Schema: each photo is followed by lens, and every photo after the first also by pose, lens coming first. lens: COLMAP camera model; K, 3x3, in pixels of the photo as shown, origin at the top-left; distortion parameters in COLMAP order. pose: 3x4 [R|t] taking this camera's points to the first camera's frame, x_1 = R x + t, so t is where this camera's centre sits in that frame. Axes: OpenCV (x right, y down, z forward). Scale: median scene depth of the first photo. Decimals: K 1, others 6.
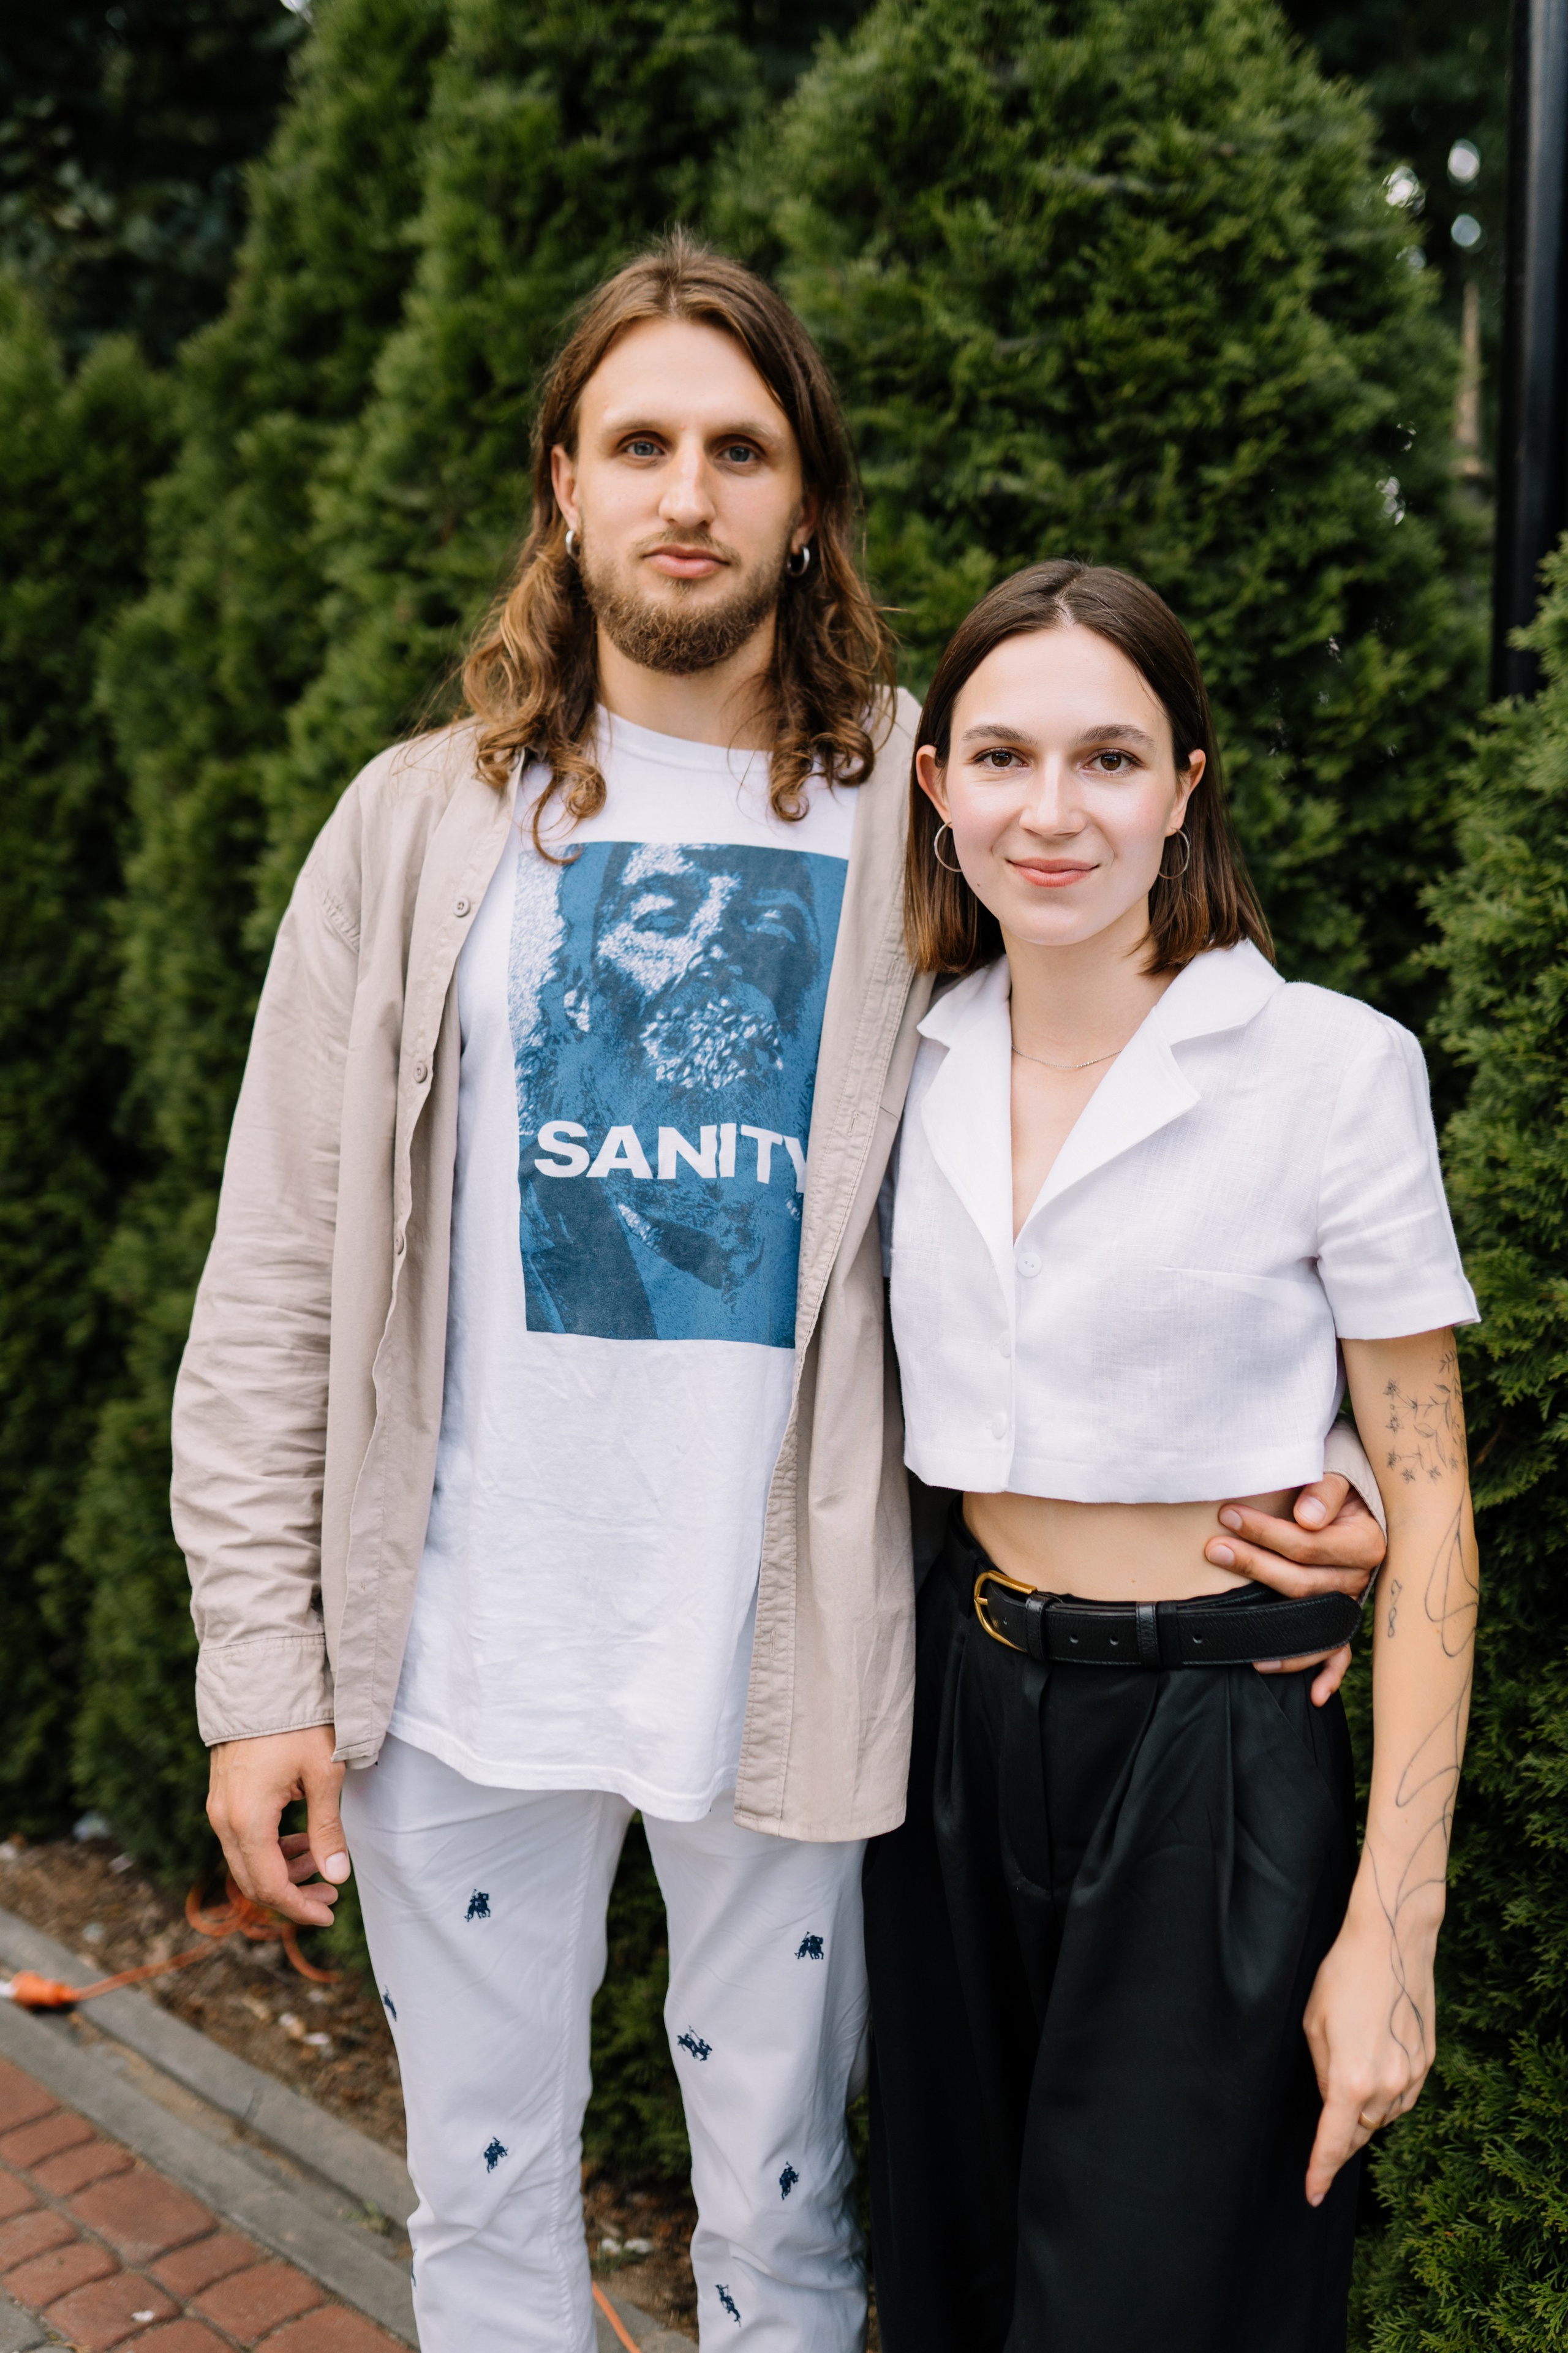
lens RADIAL K [[2303.0, 0, 782.9], [0, 2303.0, 1231.3], [0, 0, 1]] dist [-0.004647, 0.017703]
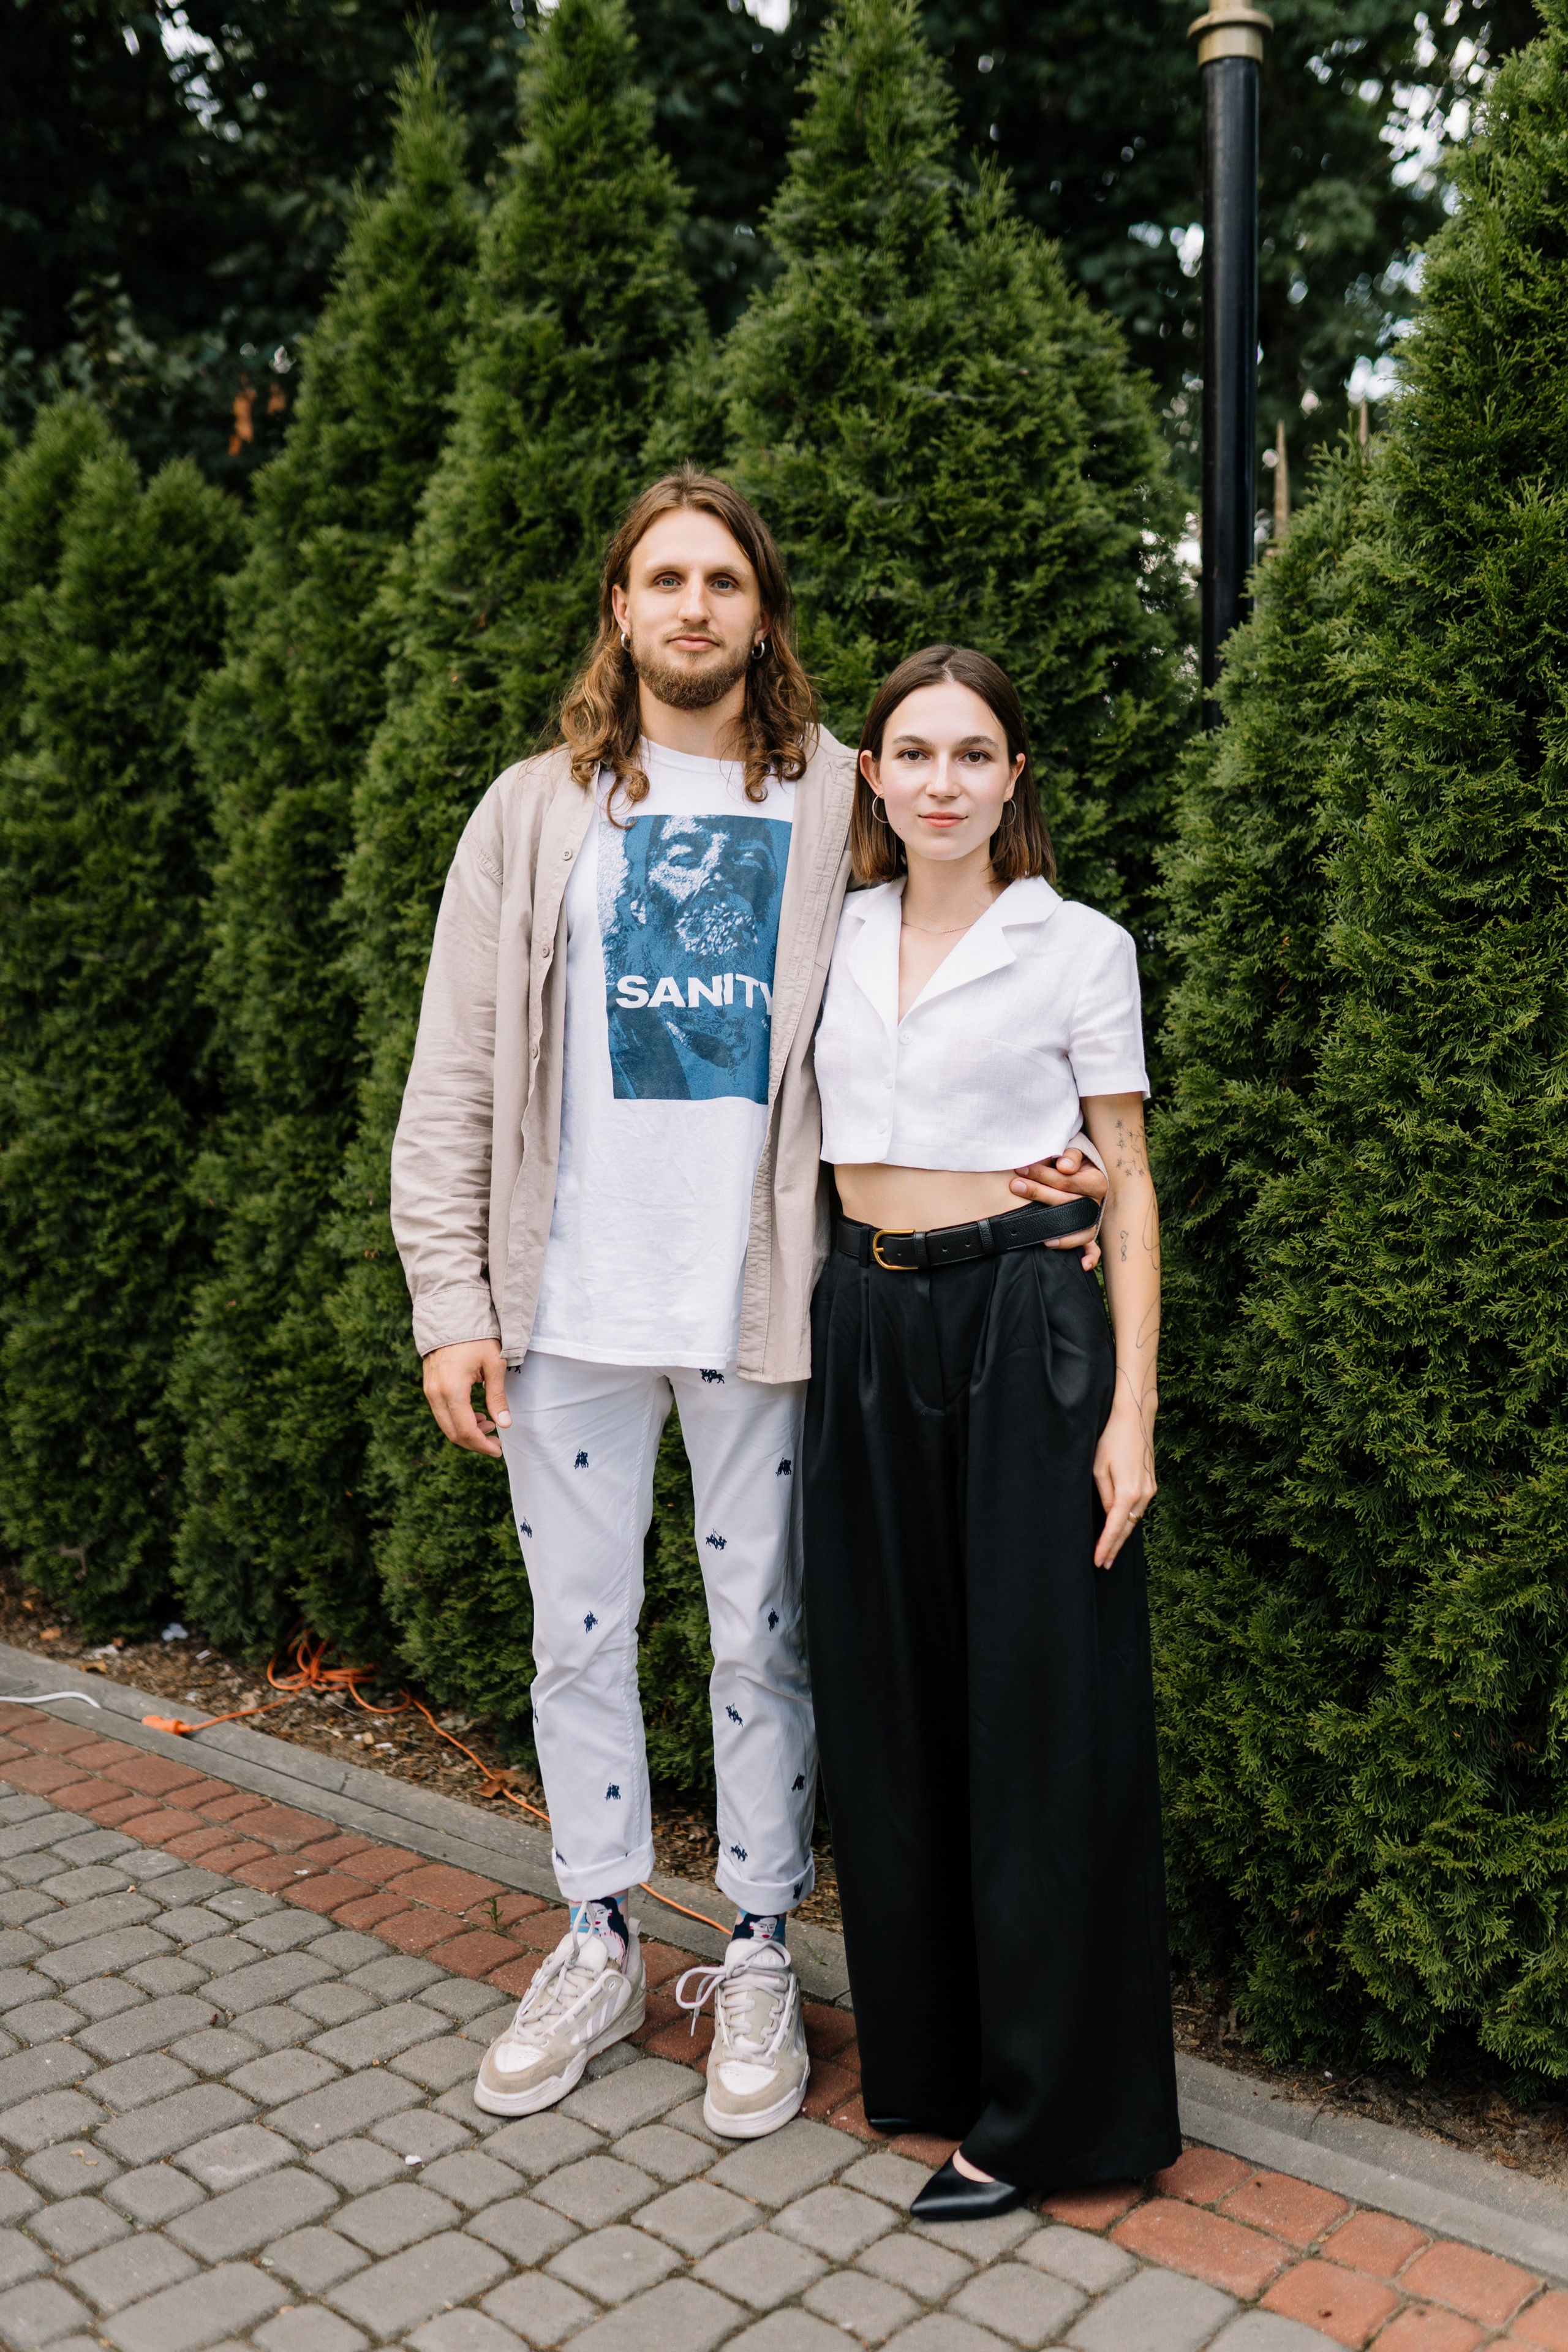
lens RADIAL K [[2280.4, 0, 784.0], [0, 2280.4, 1176.0], [0, 0, 1]] dist [-0.006329, 0.002915]
pose [[0.998572, -0.015044, 0.051257, -0.049889], [0.017177, 0.998994, -0.041434, 0.116944], [-0.050582, 0.042255, 0.997826, -0.466564]]
